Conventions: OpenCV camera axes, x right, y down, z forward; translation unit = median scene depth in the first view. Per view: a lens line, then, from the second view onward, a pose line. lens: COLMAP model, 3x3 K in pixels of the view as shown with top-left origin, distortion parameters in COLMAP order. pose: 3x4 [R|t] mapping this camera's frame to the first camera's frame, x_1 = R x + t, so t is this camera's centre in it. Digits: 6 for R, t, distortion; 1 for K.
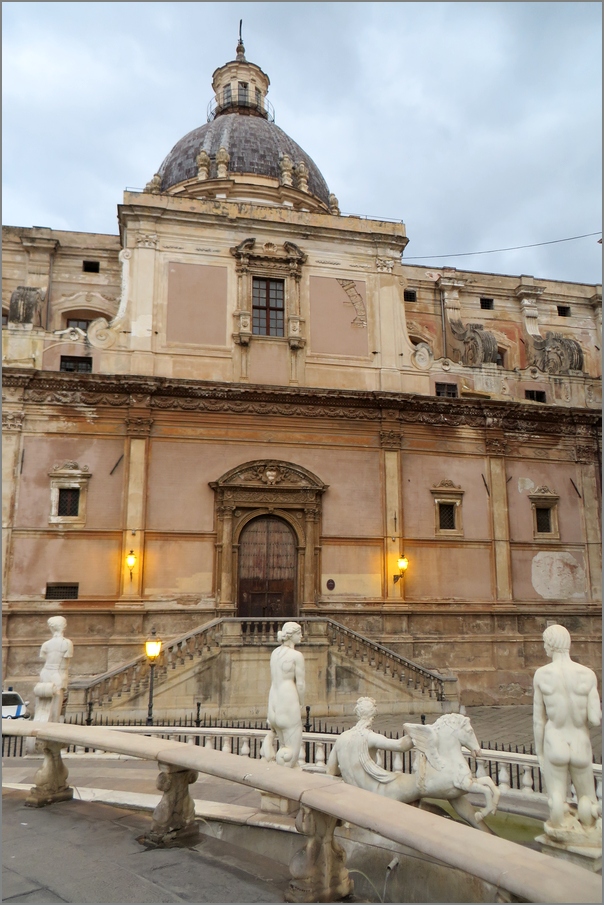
lens RADIAL K [[656.6, 0, 309.5], [0, 656.6, 453.3], [0, 0, 1]] dist [-0.050515, 0.040842]
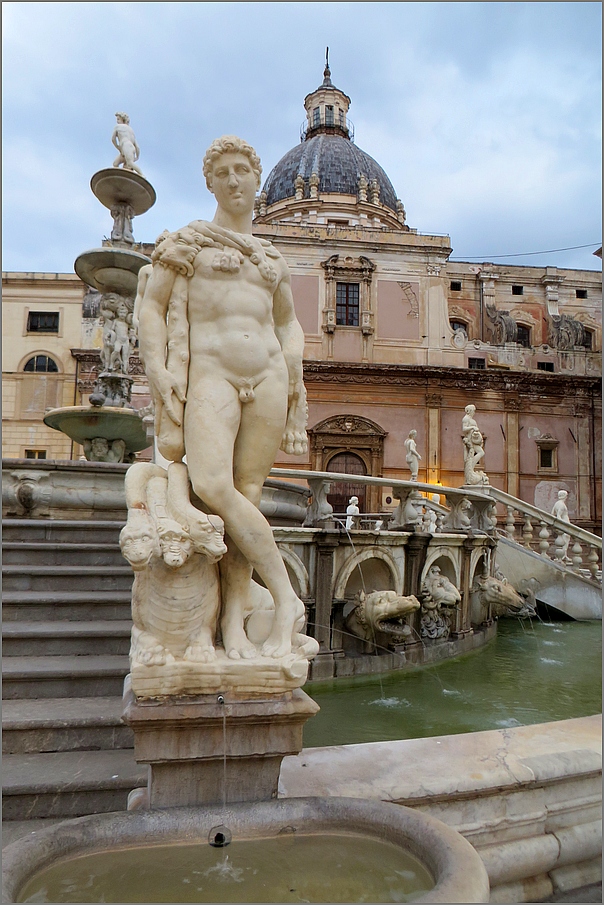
lens RADIAL K [[656.6, 0, 307.2], [0, 656.6, 461.7], [0, 0, 1]] dist [-0.050515, 0.040842]
pose [[0.991727, 0.016498, -0.127297, 0.033910], [-0.000666, 0.992354, 0.123420, -0.060000], [0.128360, -0.122315, 0.984156, -0.419276]]
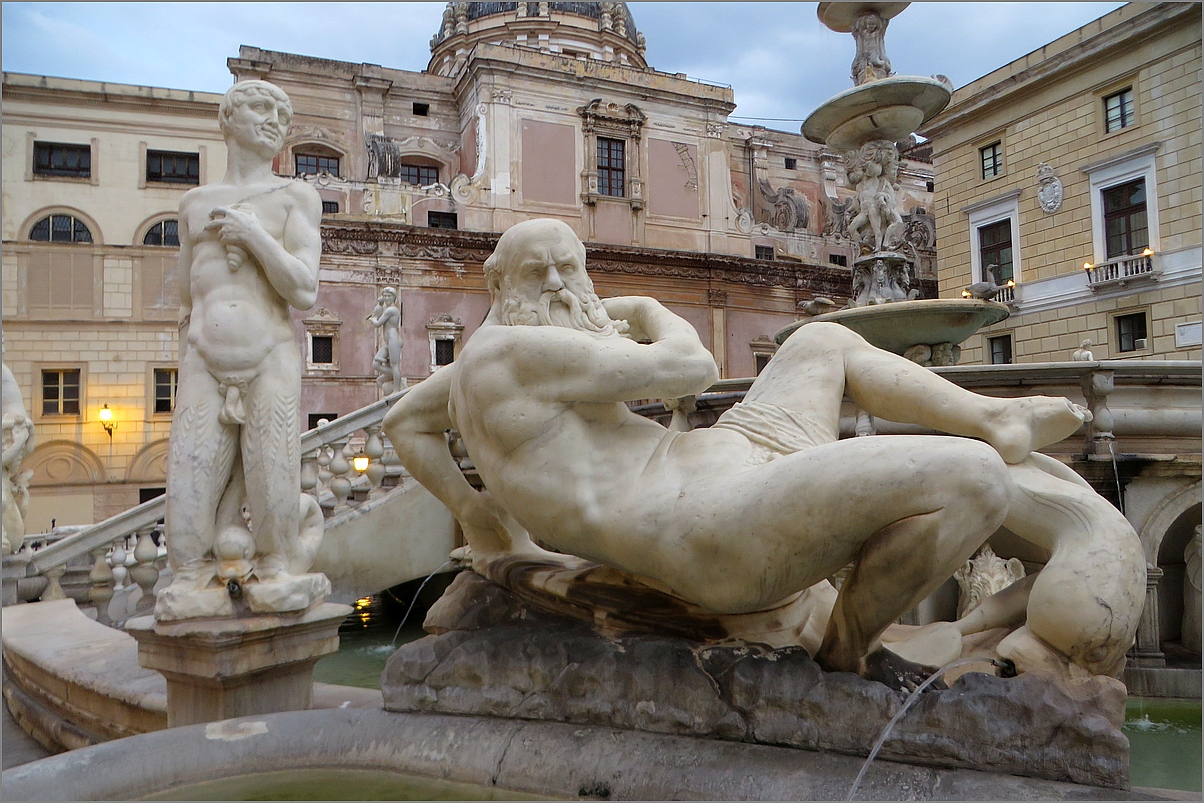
lens RADIAL K [[873.6, 0, 610.6], [0, 873.6, 425.5], [0, 0, 1]] dist [-0.050515, 0.040842]
pose [[0.979654, -0.006234, 0.200599, -0.335539], [-0.027416, 0.985990, 0.164533, -0.043382], [-0.198814, -0.166685, 0.965758, -0.404882]]
